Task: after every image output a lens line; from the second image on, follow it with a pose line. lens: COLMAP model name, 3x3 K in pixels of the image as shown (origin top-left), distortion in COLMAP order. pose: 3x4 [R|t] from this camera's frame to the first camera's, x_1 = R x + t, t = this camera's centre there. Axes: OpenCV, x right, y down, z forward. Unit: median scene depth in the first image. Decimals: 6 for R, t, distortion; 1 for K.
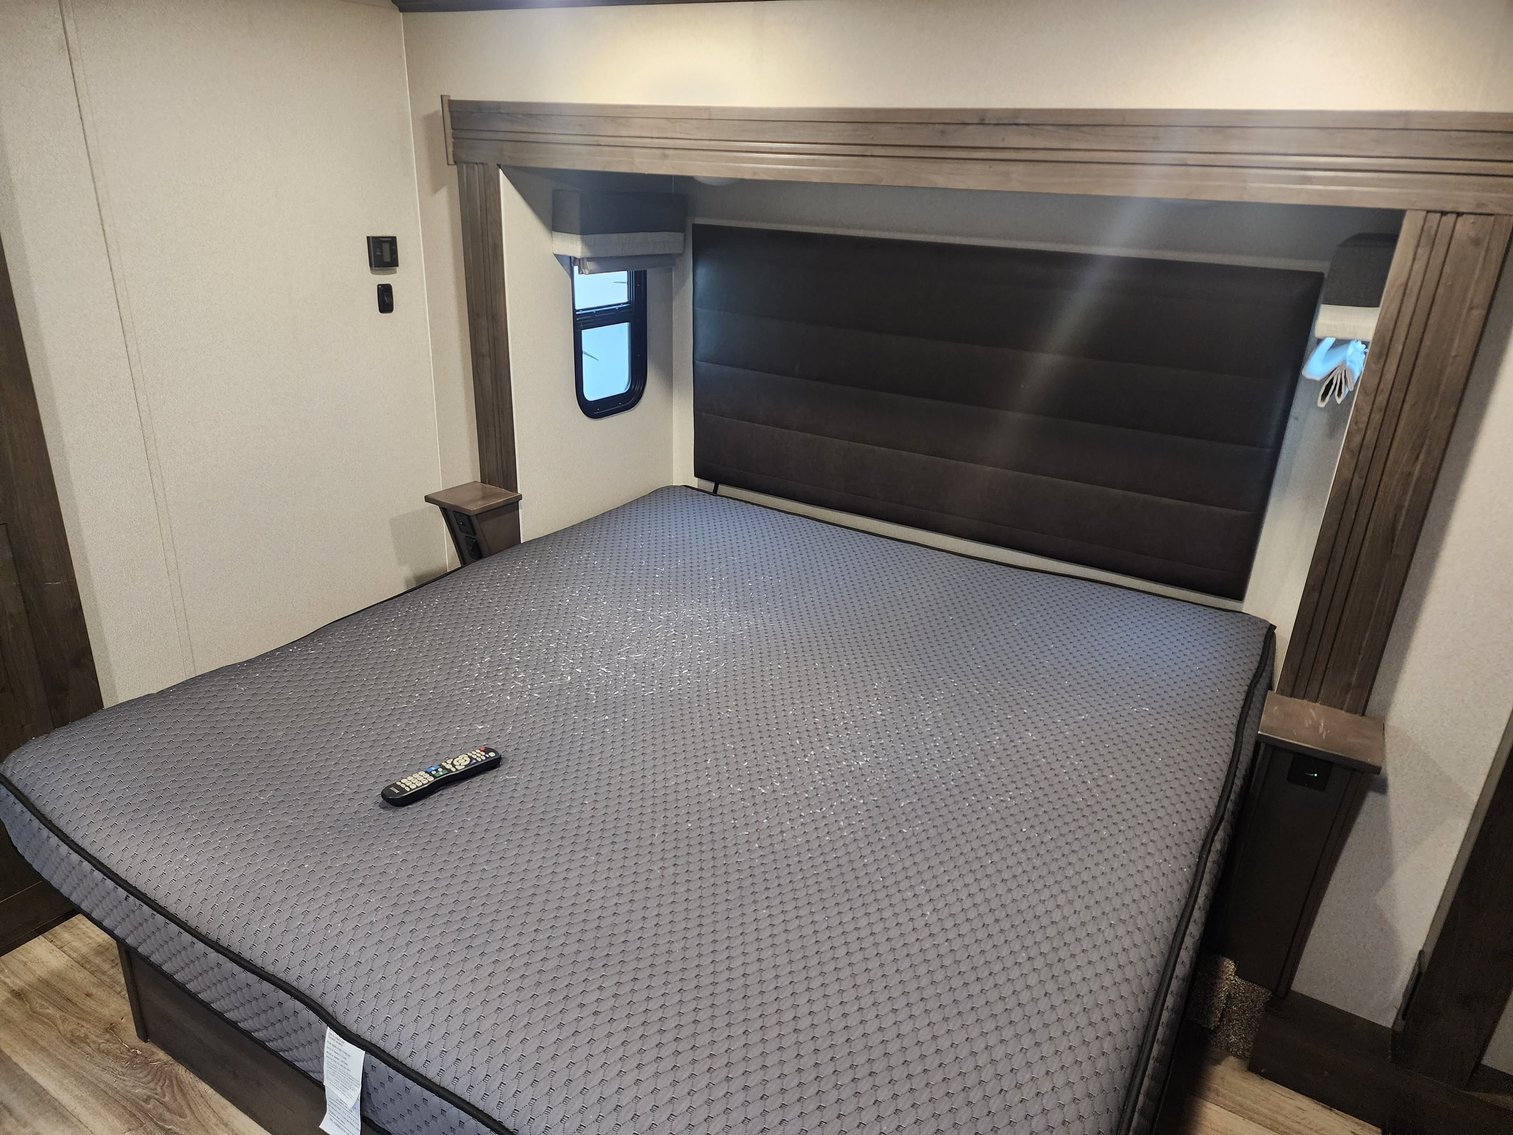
lens RADIAL K [[1071.4, 0, 756.5], [0, 1071.4, 567.5], [0, 0, 1]] dist [0.058762, -0.045303]
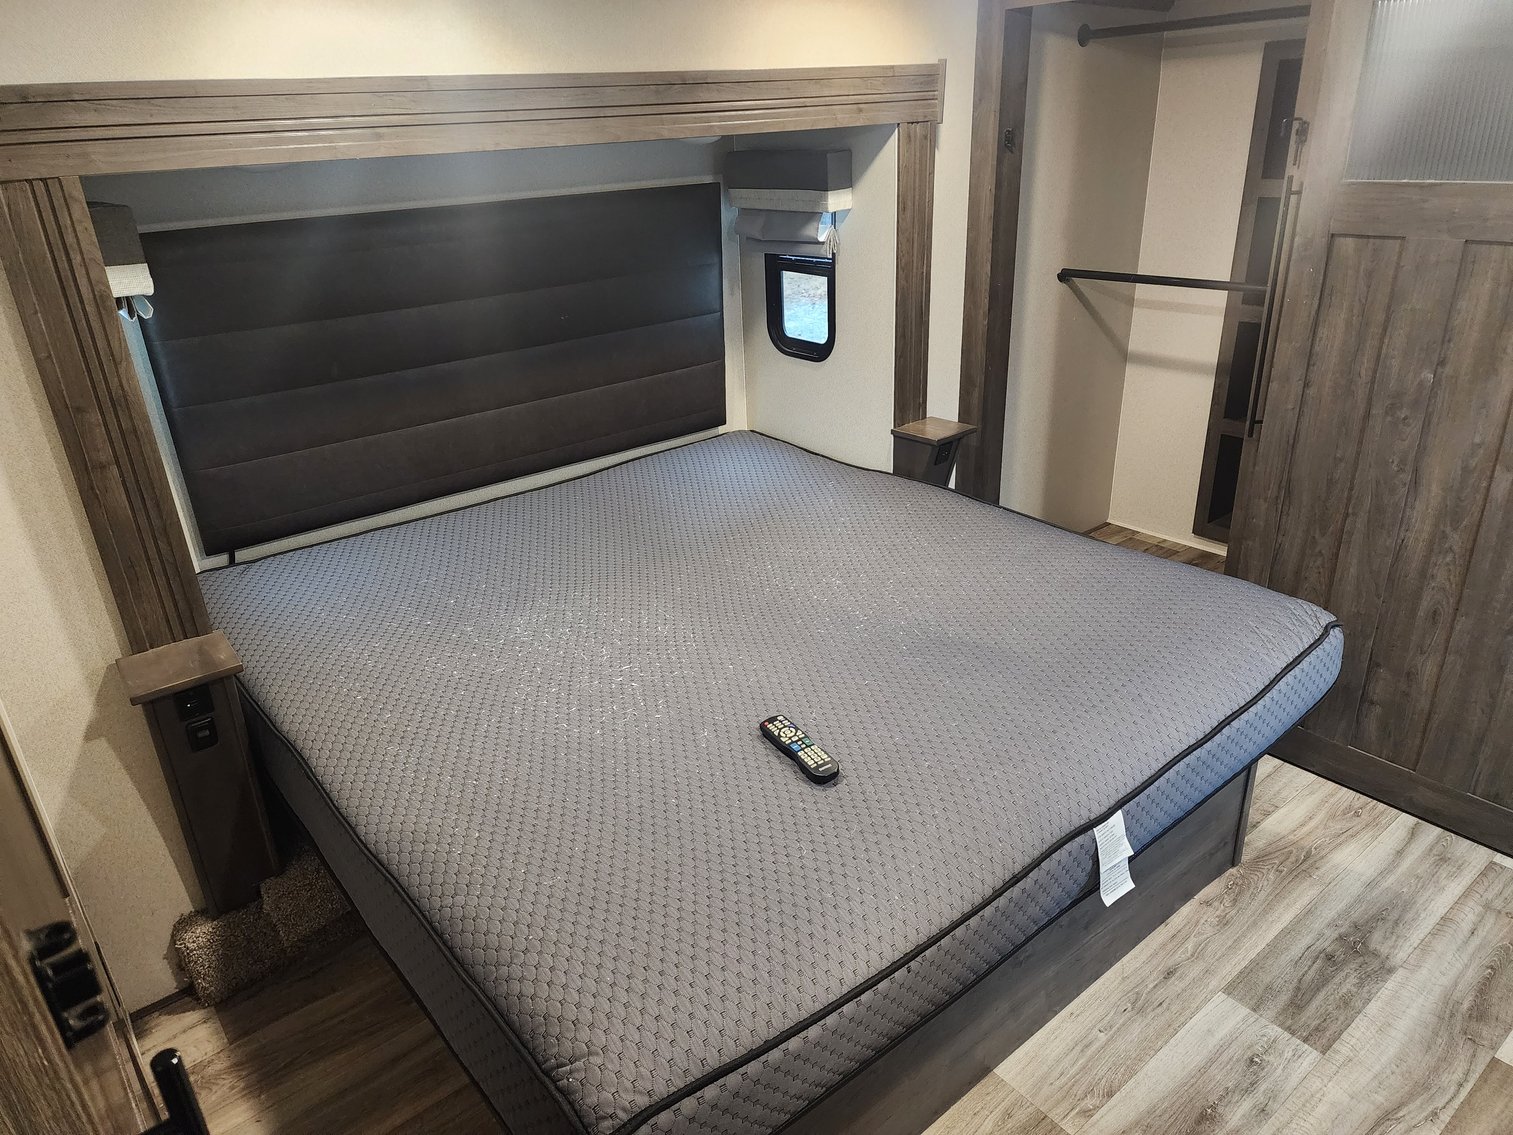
lens RADIAL K [[1020.6, 0, 756.5], [0, 1020.6, 567.5], [0, 0, 1]] dist [0.075022, -0.066064]
pose [[0.305894, -0.430614, 0.849117, -0.925780], [0.397038, 0.868311, 0.297315, -0.226543], [-0.865326, 0.246185, 0.436582, 0.500353]]
